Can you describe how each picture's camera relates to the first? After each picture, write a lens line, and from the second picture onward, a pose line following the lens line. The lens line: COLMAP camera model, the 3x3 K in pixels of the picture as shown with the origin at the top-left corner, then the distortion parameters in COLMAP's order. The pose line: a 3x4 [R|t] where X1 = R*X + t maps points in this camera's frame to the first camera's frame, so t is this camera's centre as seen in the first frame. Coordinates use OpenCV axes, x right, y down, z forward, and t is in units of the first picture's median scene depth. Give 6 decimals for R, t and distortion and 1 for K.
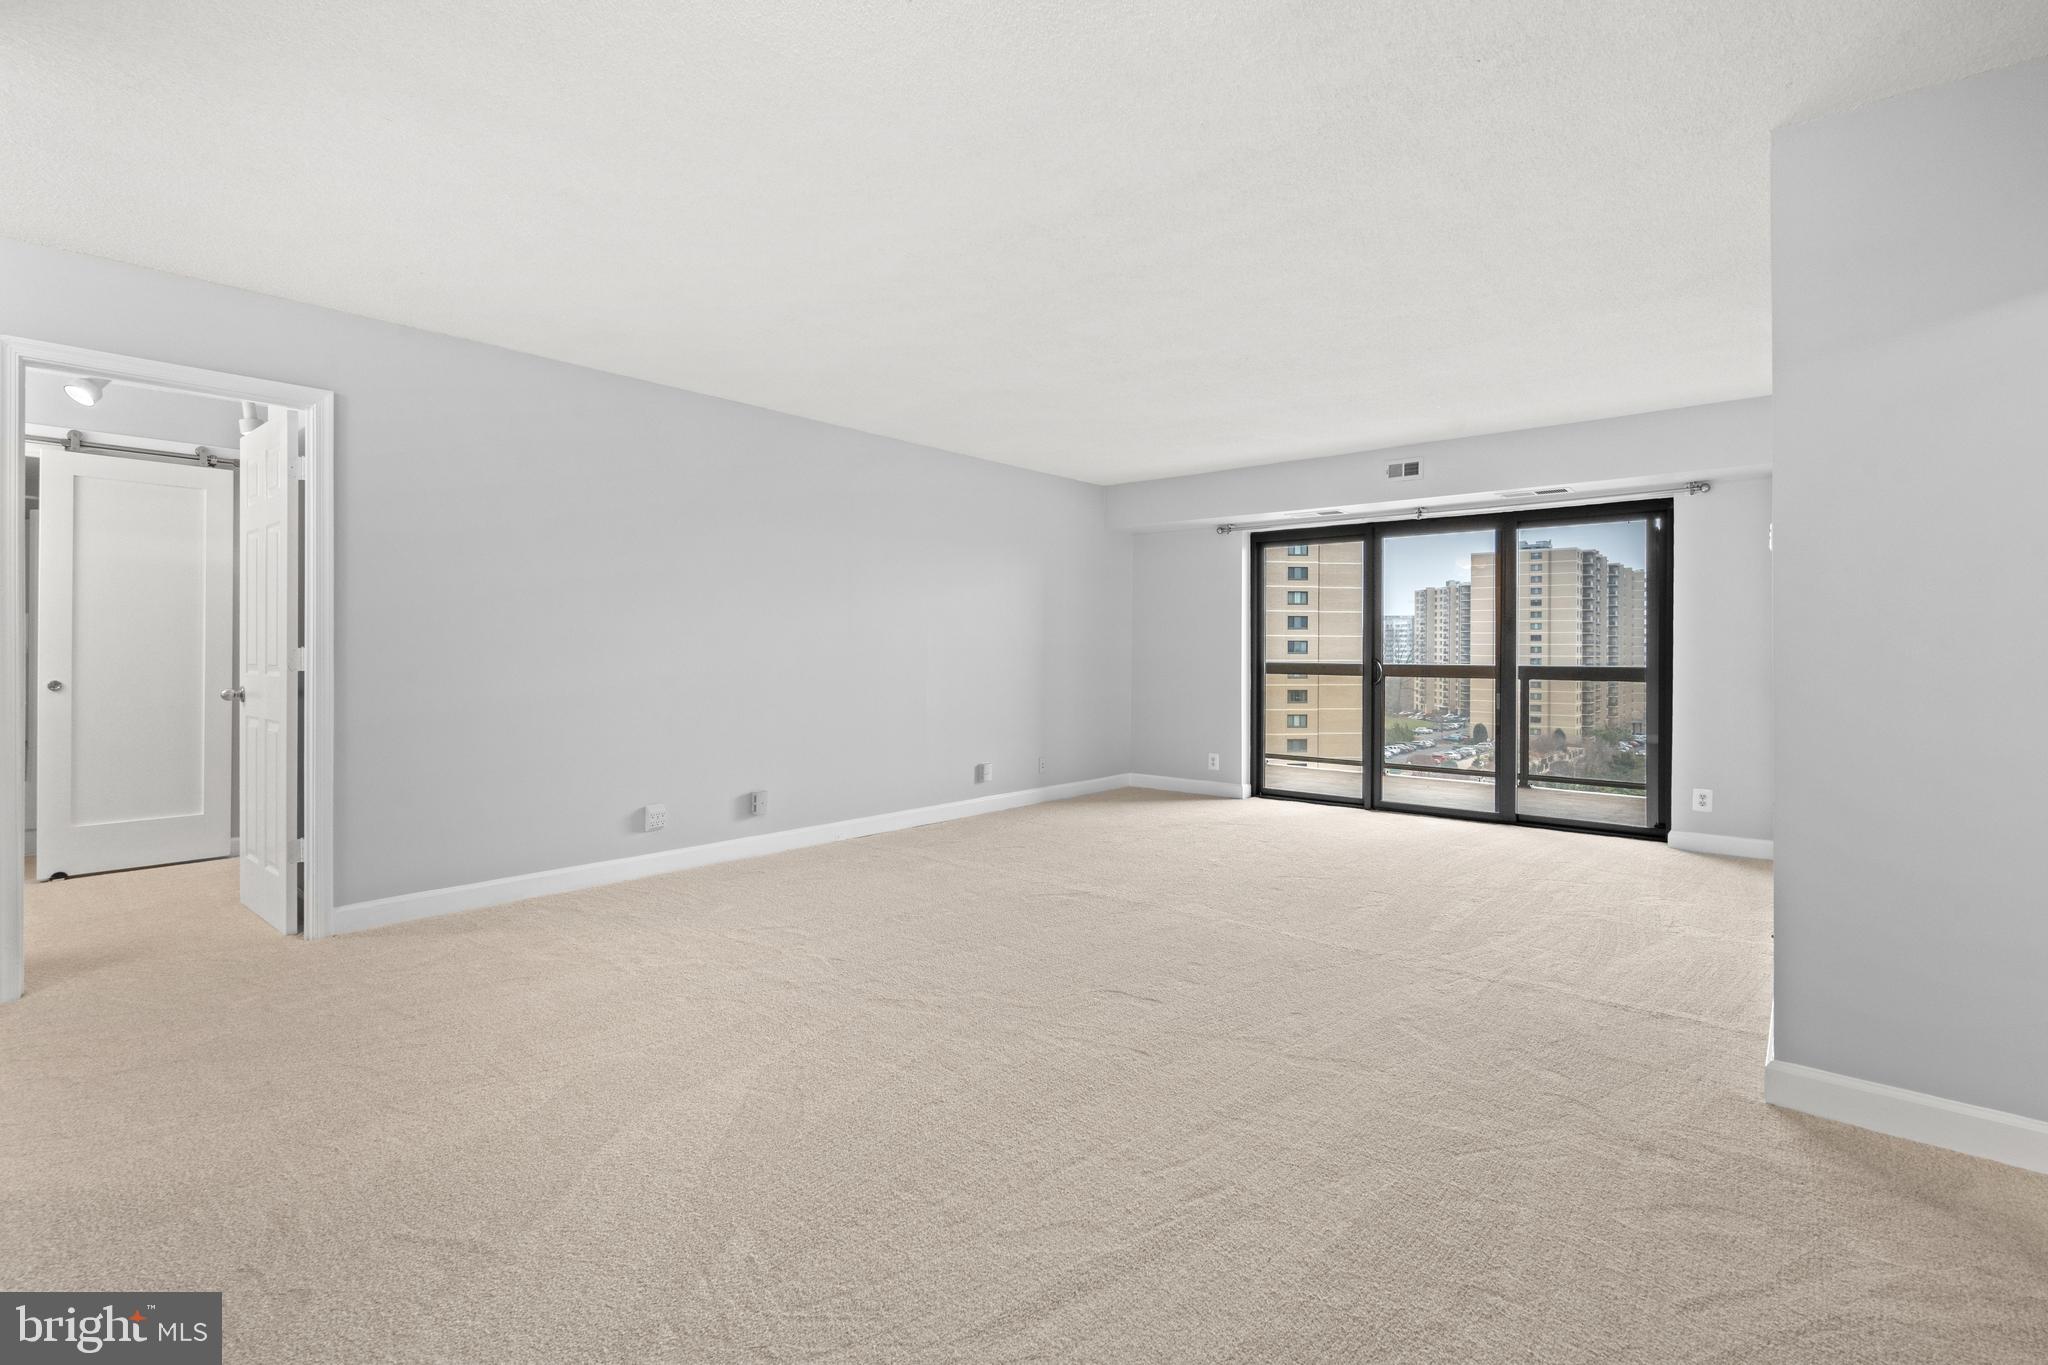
lens RADIAL K [[921.2, 0, 989.7], [0, 921.2, 706.9], [0, 0, 1]] dist [-0.002596, -0.000689]
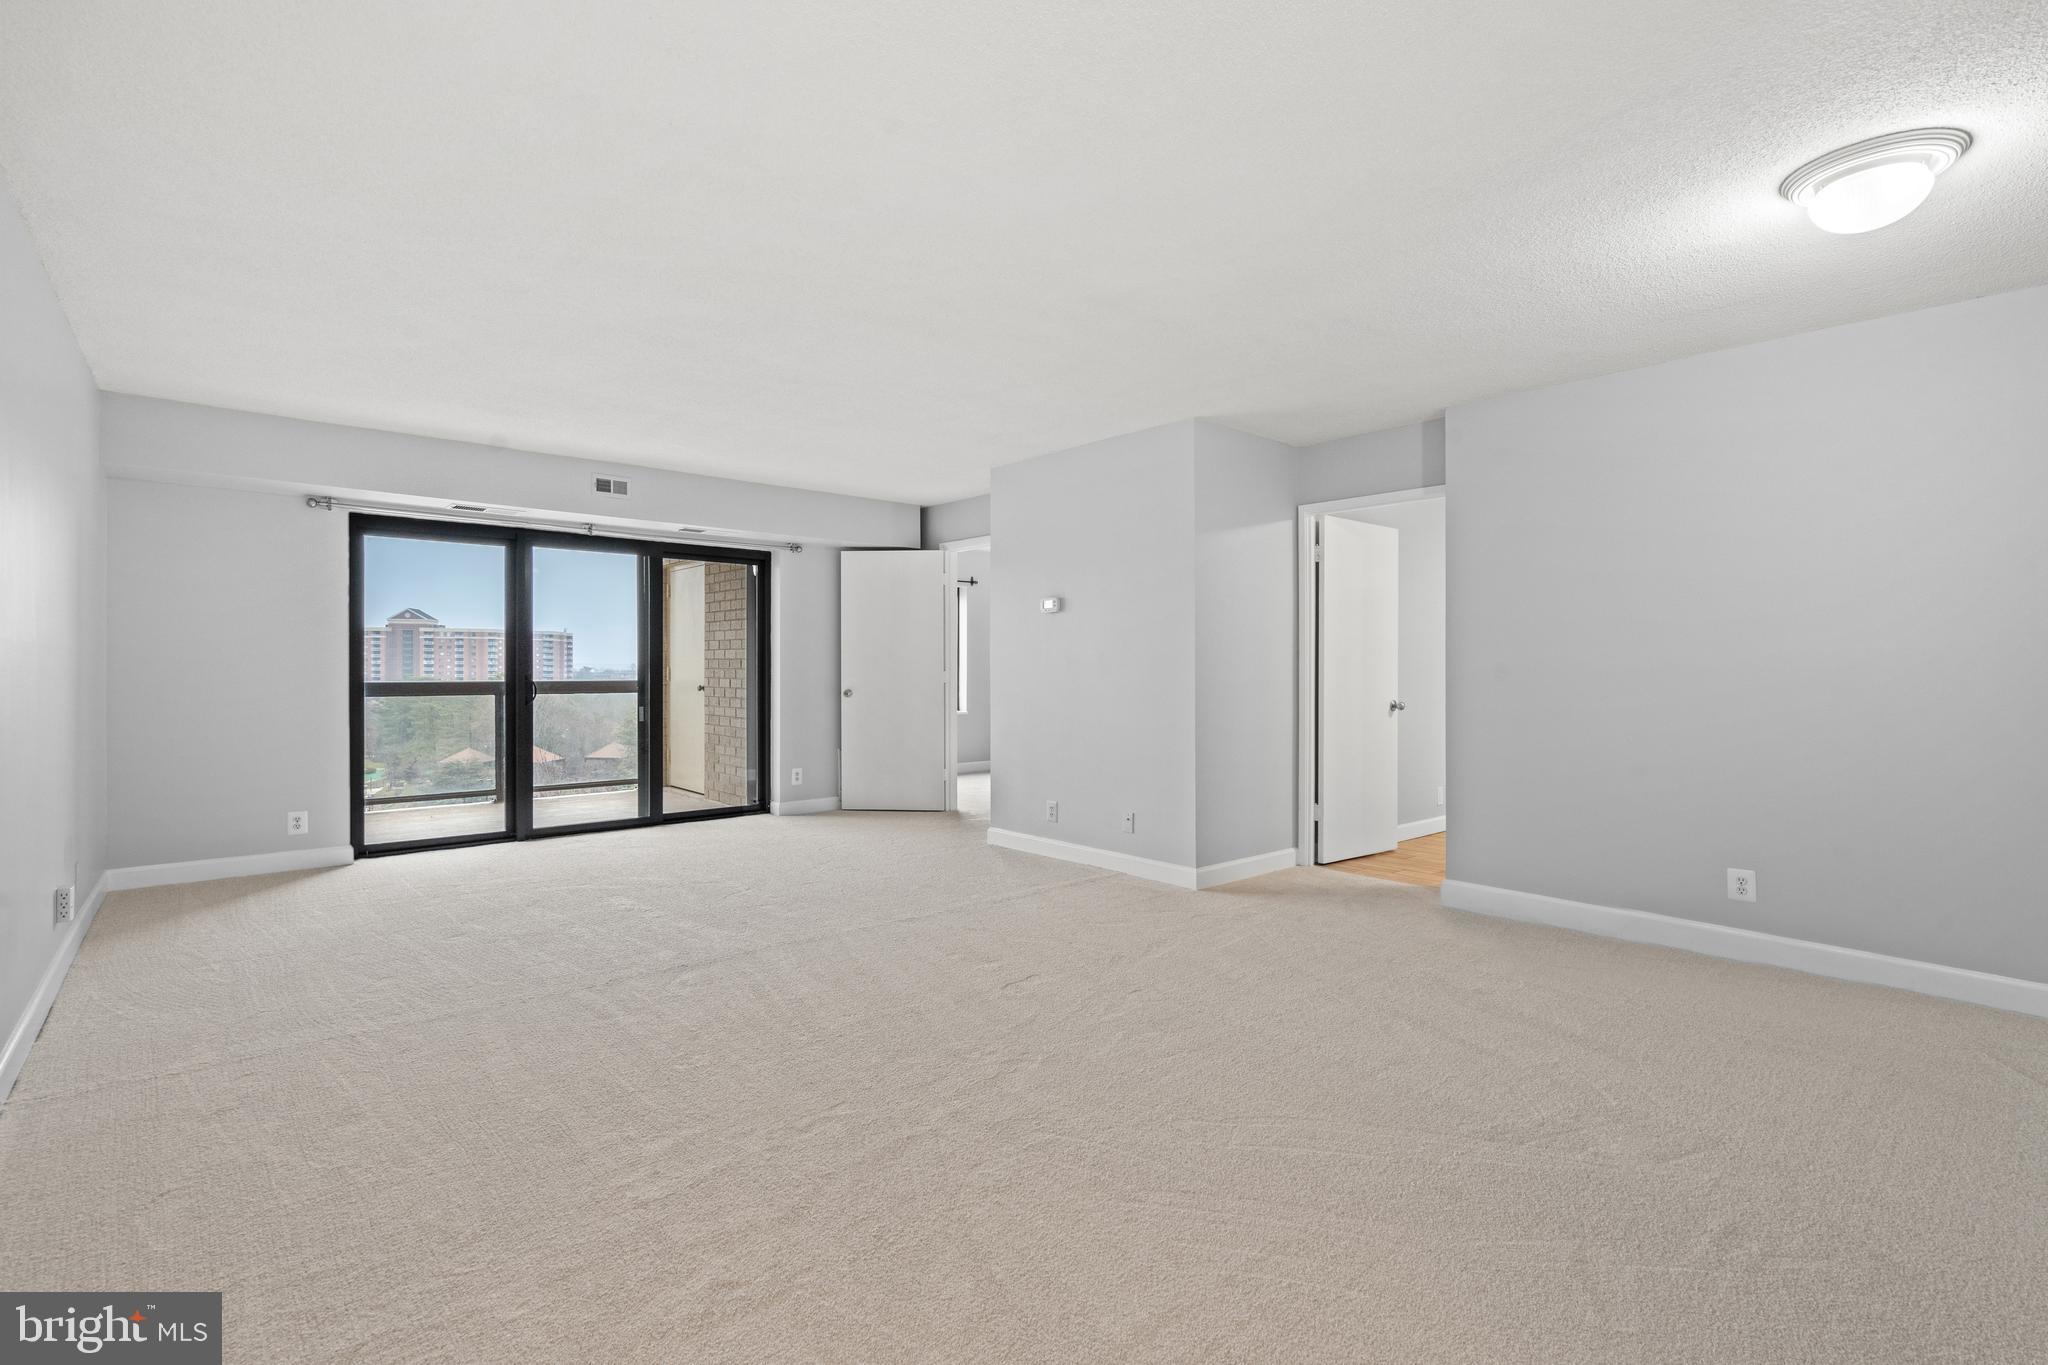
lens RADIAL K [[921.2, 0, 1023.5], [0, 921.2, 676.5], [0, 0, 1]] dist [-0.002596, -0.000689]
pose [[0.119105, -0.011749, 0.992812, -0.417016], [0.059732, 0.998204, 0.004647, -0.024518], [-0.991083, 0.058749, 0.119593, 0.375621]]
